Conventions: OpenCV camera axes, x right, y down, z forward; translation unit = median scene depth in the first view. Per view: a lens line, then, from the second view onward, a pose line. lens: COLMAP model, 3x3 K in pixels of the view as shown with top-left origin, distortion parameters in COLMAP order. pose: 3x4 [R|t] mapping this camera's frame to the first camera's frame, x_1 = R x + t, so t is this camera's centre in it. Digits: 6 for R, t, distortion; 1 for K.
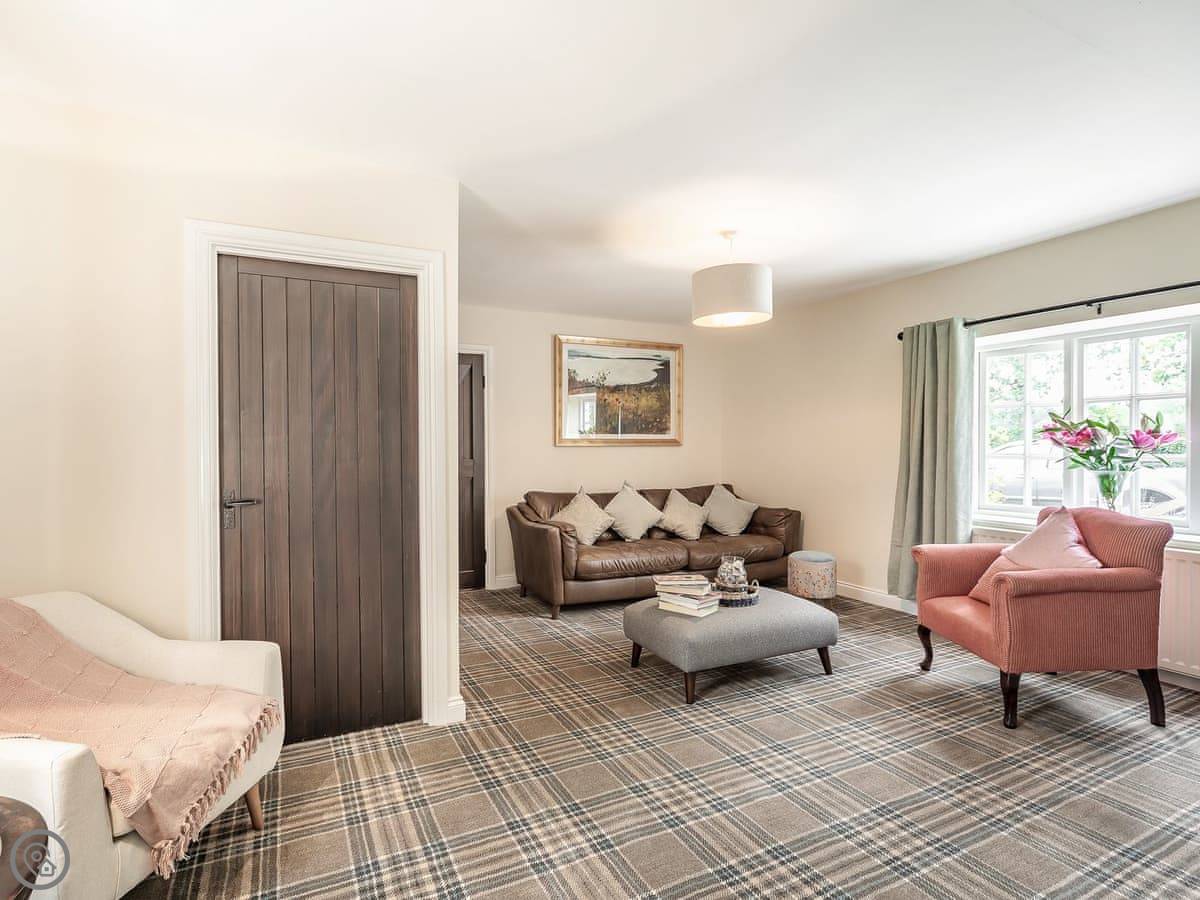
lens RADIAL K [[620.6, 0, 596.9], [0, 620.6, 451.6], [0, 0, 1]] dist [0.000126, 0.000734]
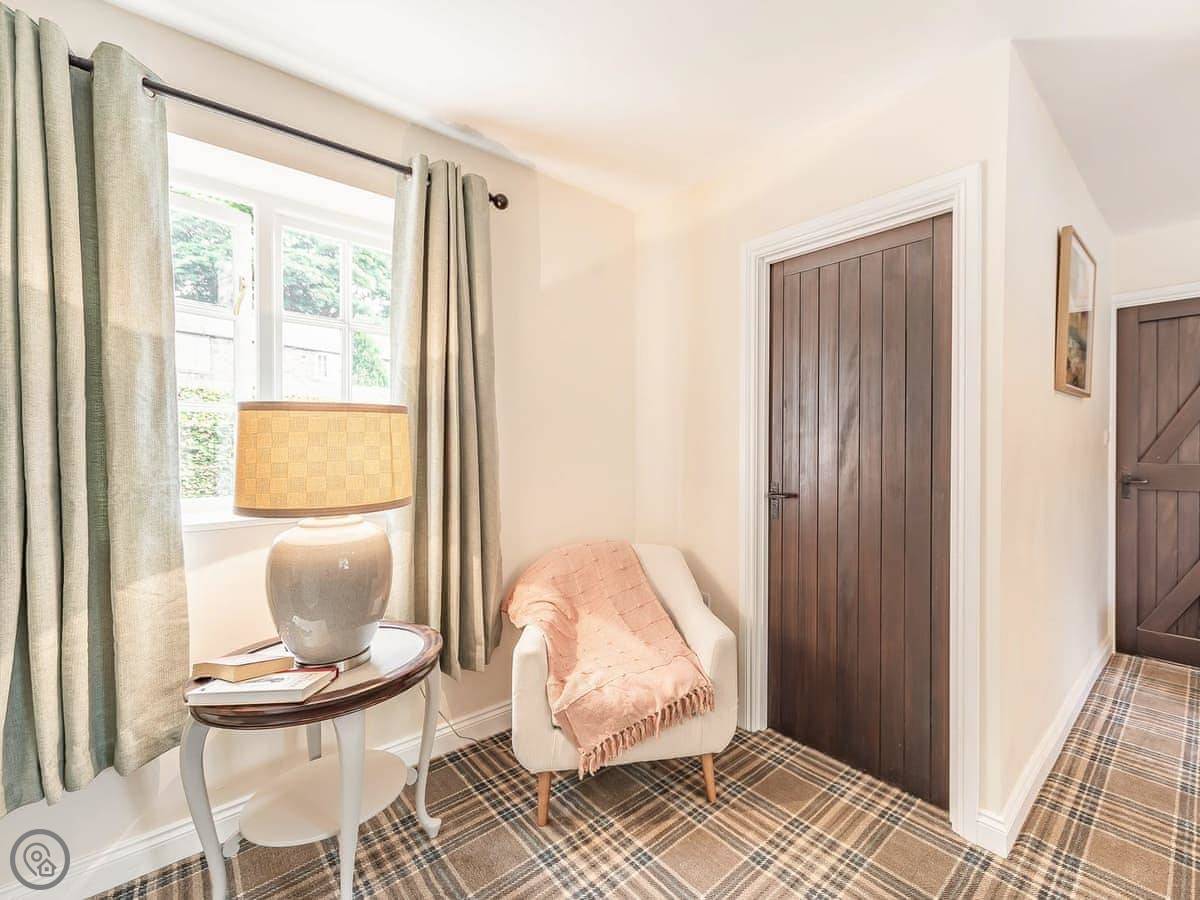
lens RADIAL K [[559.5, 0, 598.7], [0, 559.5, 448.3], [0, 0, 1]] dist [-0.001903, -0.000491]
pose [[0.259389, 0.019121, -0.965584, 0.258885], [-0.013671, 0.999777, 0.016125, -0.008030], [0.965676, 0.009018, 0.259592, 0.454826]]
